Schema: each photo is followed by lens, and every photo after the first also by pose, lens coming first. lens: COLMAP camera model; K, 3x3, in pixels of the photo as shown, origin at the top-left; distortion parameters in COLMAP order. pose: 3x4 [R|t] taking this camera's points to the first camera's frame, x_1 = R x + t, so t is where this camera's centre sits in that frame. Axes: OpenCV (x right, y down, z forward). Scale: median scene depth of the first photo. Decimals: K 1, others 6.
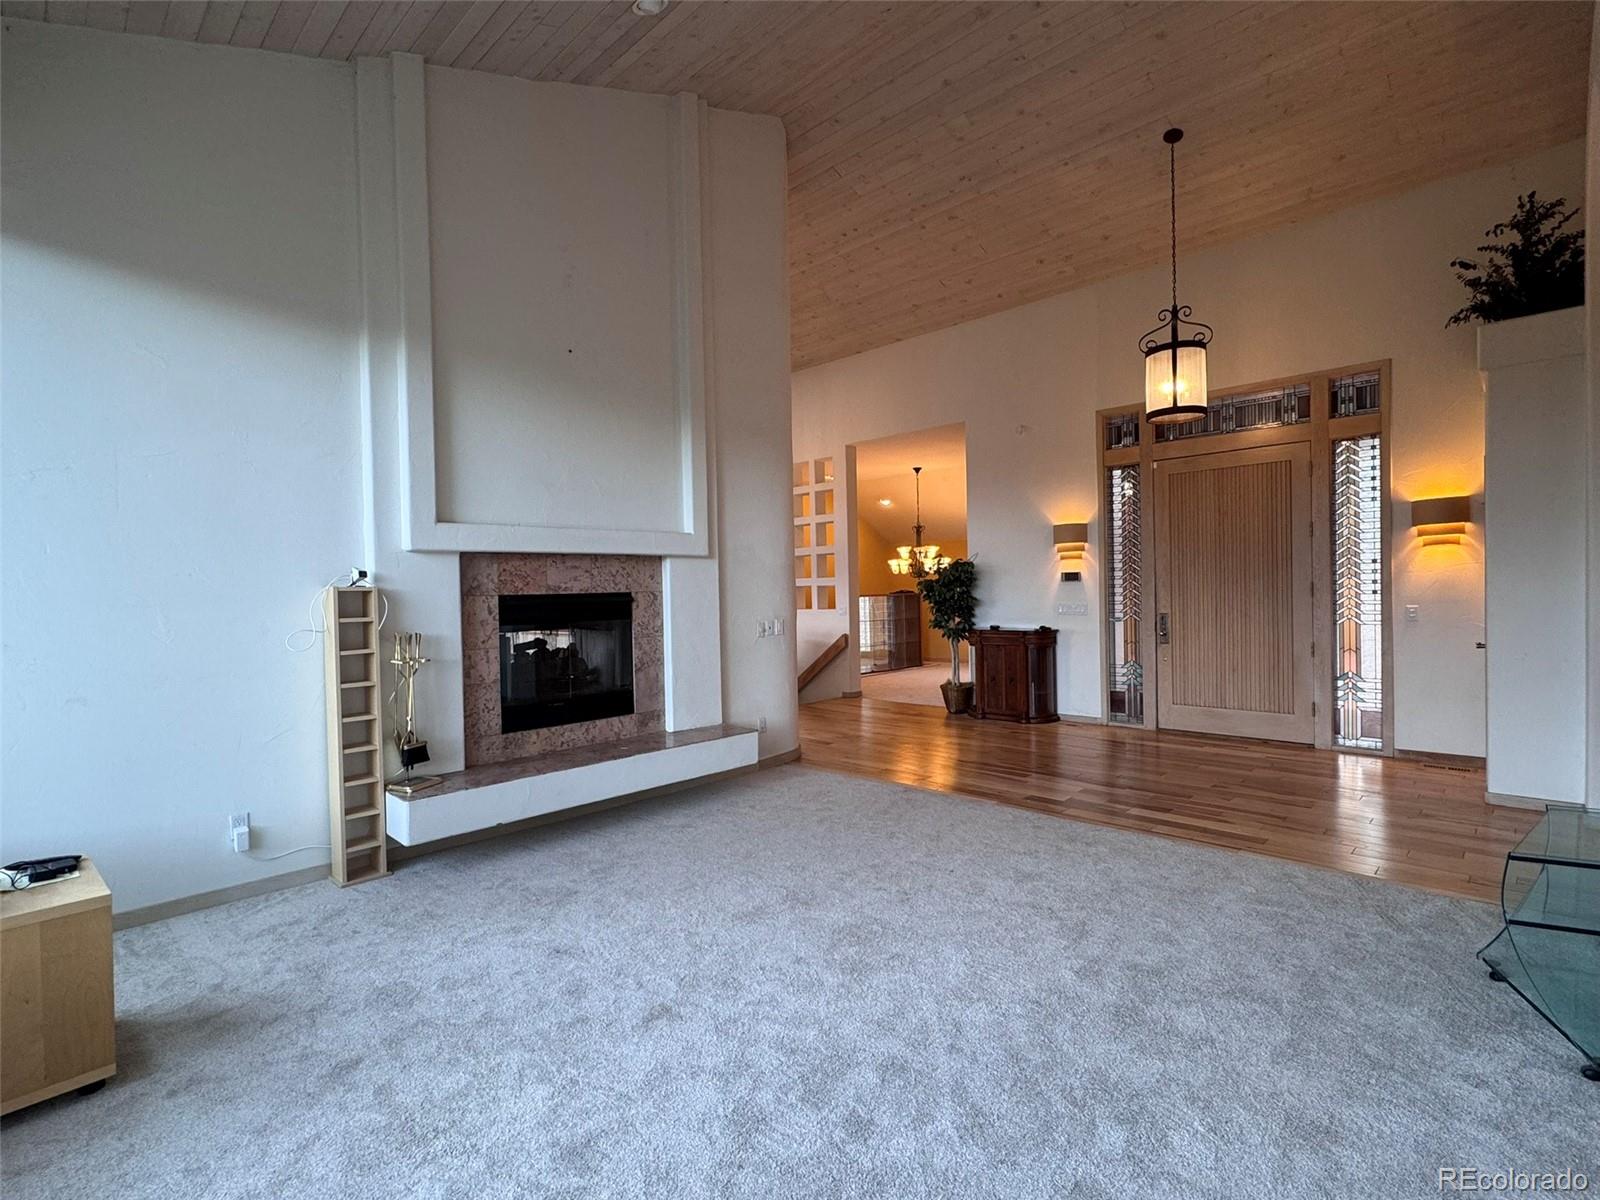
lens RADIAL K [[761.2, 0, 800.0], [0, 761.2, 600.0], [0, 0, 1]] dist [0.002047, 0.001125]
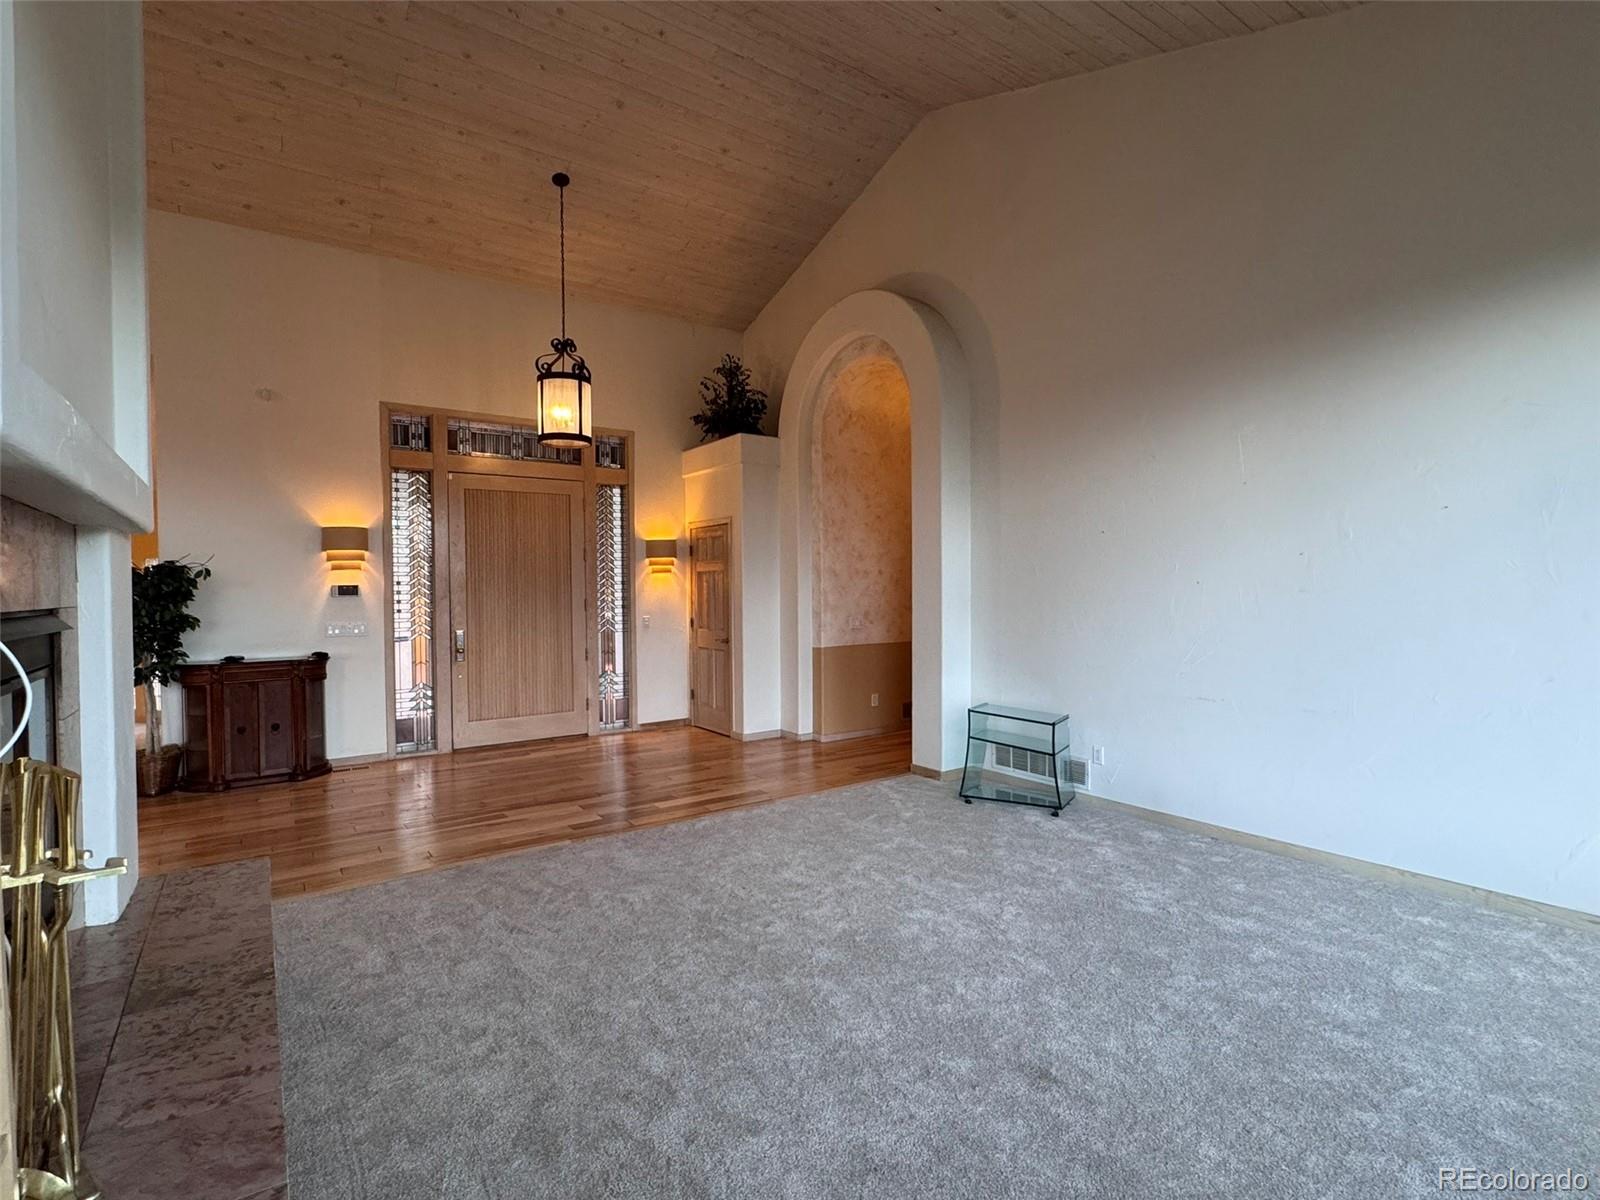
lens RADIAL K [[761.2, 0, 800.0], [0, 761.2, 600.0], [0, 0, 1]] dist [0.002047, 0.001125]
pose [[0.198003, 0.006611, 0.980179, -0.393190], [0.021223, 0.999714, -0.011030, -0.000864], [-0.979972, 0.022987, 0.197806, 0.382843]]
